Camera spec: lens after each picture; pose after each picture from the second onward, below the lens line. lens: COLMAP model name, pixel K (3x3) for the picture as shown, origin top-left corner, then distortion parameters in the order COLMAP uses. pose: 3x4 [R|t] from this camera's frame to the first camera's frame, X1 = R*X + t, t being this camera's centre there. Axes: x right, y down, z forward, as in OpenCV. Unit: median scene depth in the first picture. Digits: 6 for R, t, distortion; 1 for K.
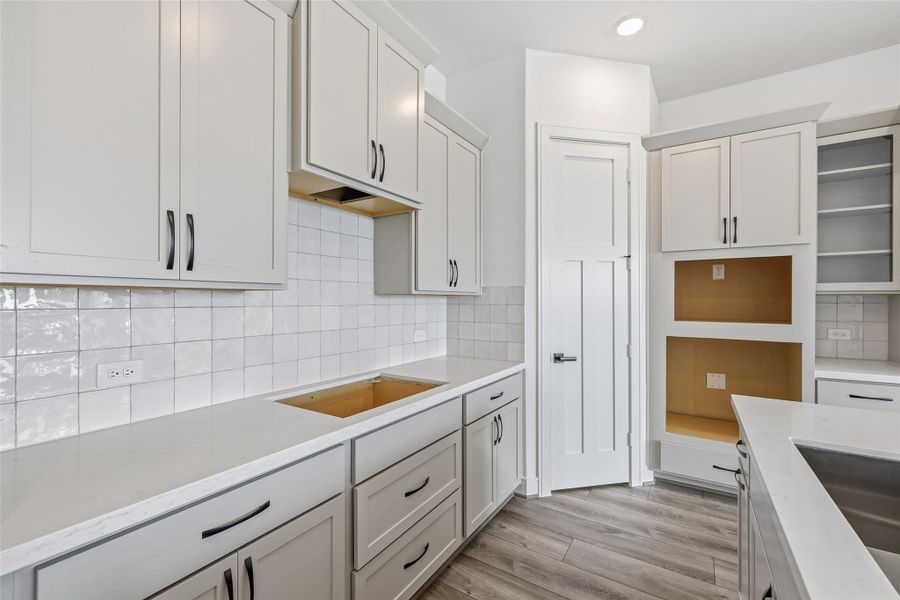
lens RADIAL K [[381.6, 0, 450.9], [0, 381.6, 300.4], [0, 0, 1]] dist [0.004054, 0.000285]
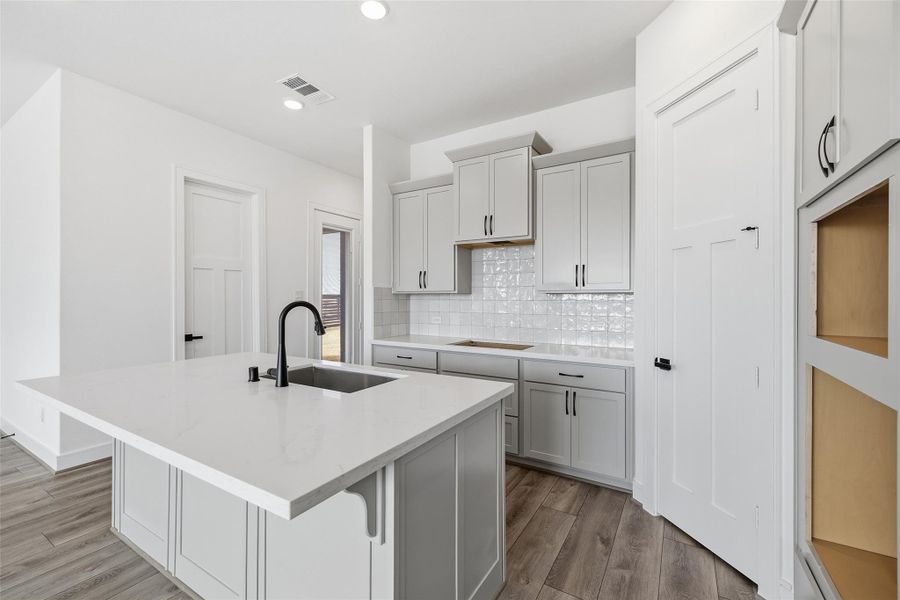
lens RADIAL K [[381.6, 0, 450.4], [0, 381.6, 299.2], [0, 0, 1]] dist [0.004054, 0.000285]
pose [[0.022682, 0.003306, -0.999737, 1.236398], [-0.001424, 0.999994, 0.003274, 0.002265], [0.999742, 0.001350, 0.022686, 0.544324]]
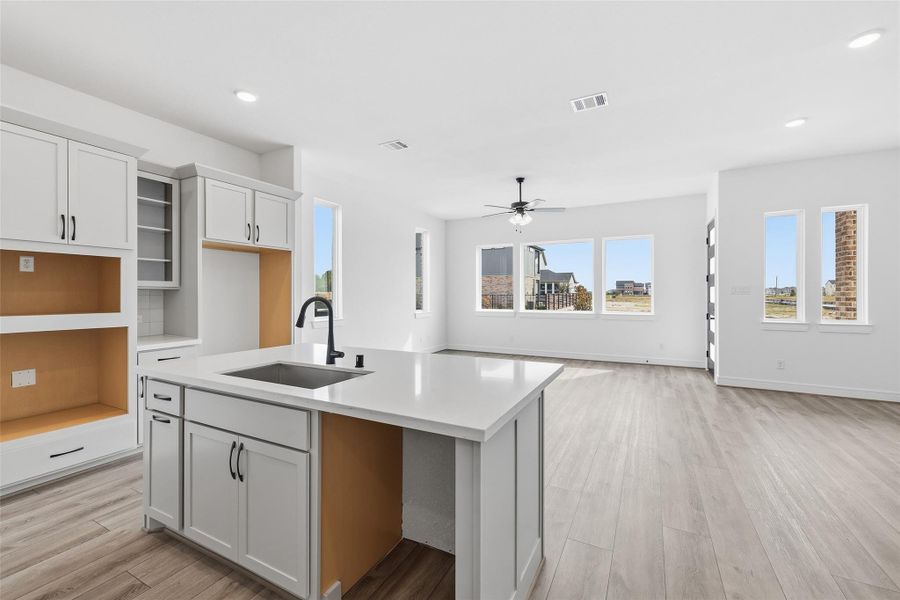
lens RADIAL K [[381.6, 0, 447.0], [0, 381.6, 294.1], [0, 0, 1]] dist [0.004054, 0.000285]
pose [[-0.079739, -0.000623, 0.996816, -0.435419], [0.000023, 1.000000, 0.000626, 0.001612], [-0.996816, 0.000073, -0.079739, 0.034902]]
